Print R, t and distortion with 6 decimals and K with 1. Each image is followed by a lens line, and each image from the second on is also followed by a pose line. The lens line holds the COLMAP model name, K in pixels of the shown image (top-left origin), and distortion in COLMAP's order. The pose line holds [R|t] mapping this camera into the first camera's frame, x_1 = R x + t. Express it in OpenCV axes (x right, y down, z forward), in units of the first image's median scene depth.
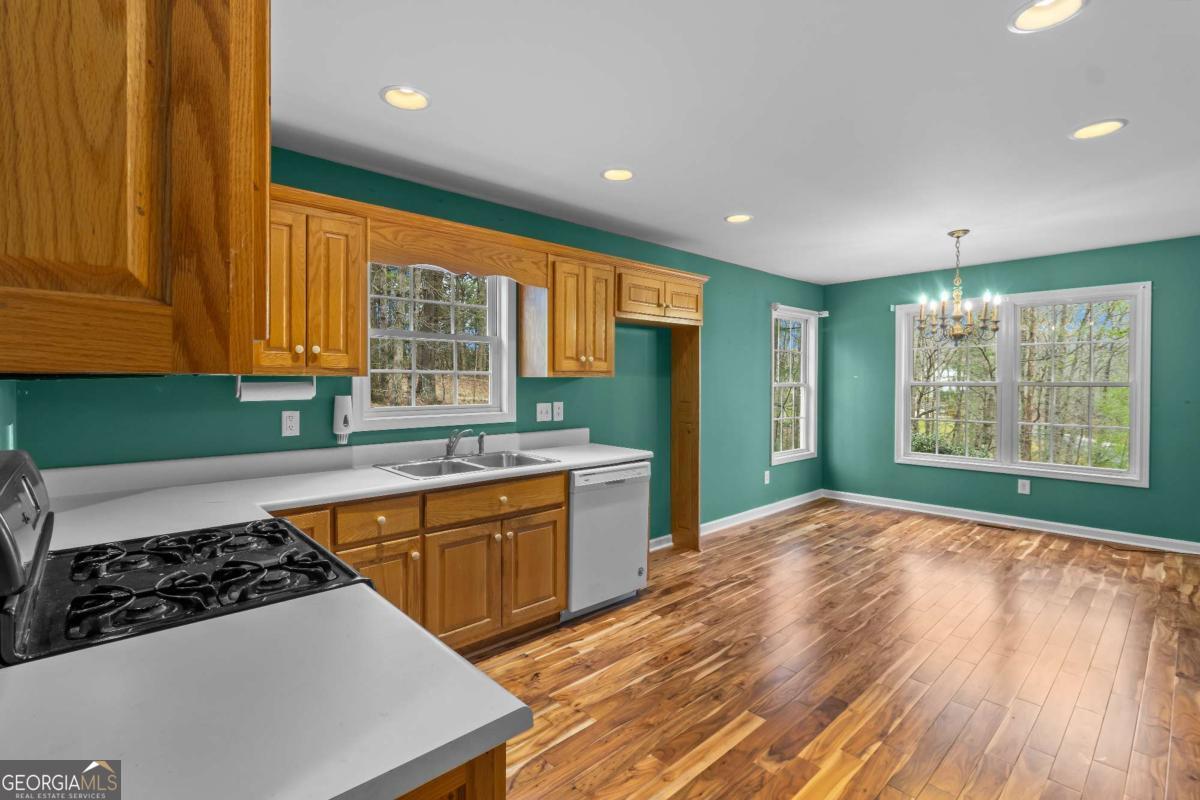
lens RADIAL K [[550.6, 0, 601.9], [0, 550.6, 389.5], [0, 0, 1]] dist [0.009472, -0.001522]
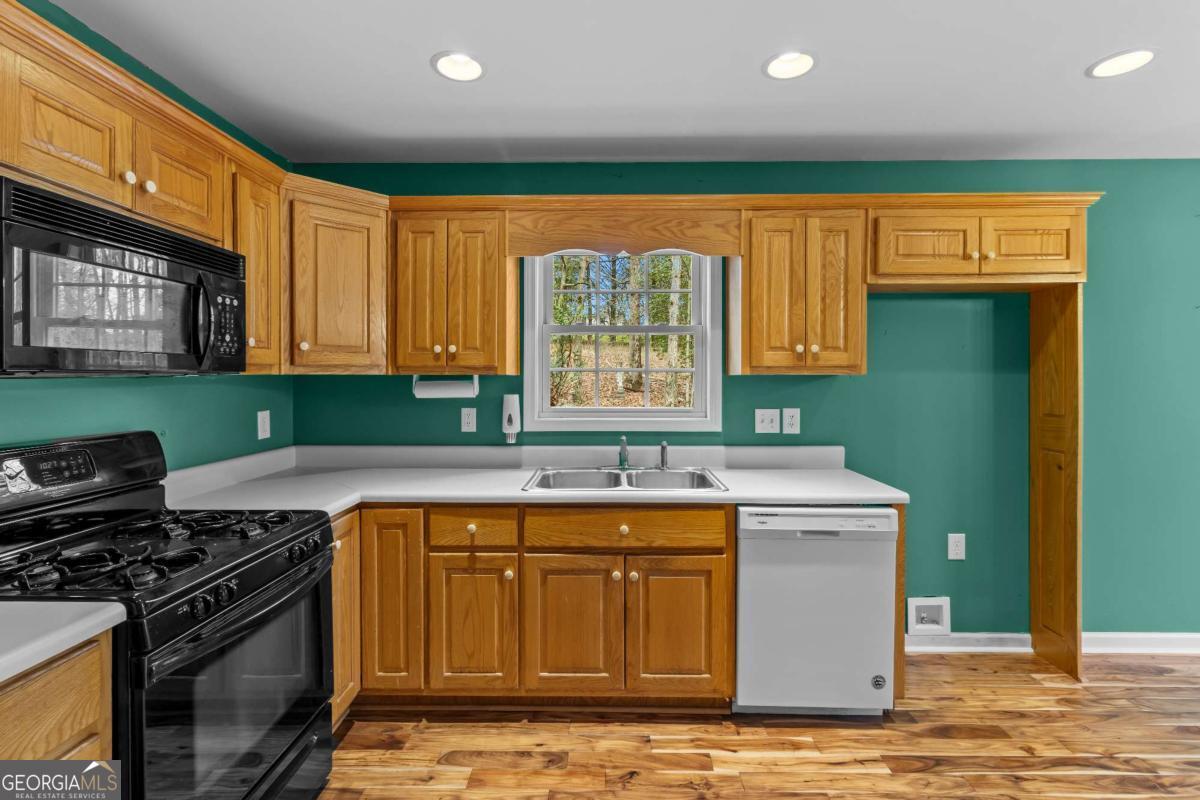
lens RADIAL K [[550.6, 0, 607.4], [0, 550.6, 383.4], [0, 0, 1]] dist [0.009472, -0.001522]
pose [[0.727998, 0.004751, -0.685563, 0.269575], [-0.010944, 0.999929, -0.004692, -0.004999], [0.685492, 0.010919, 0.727998, 0.314325]]
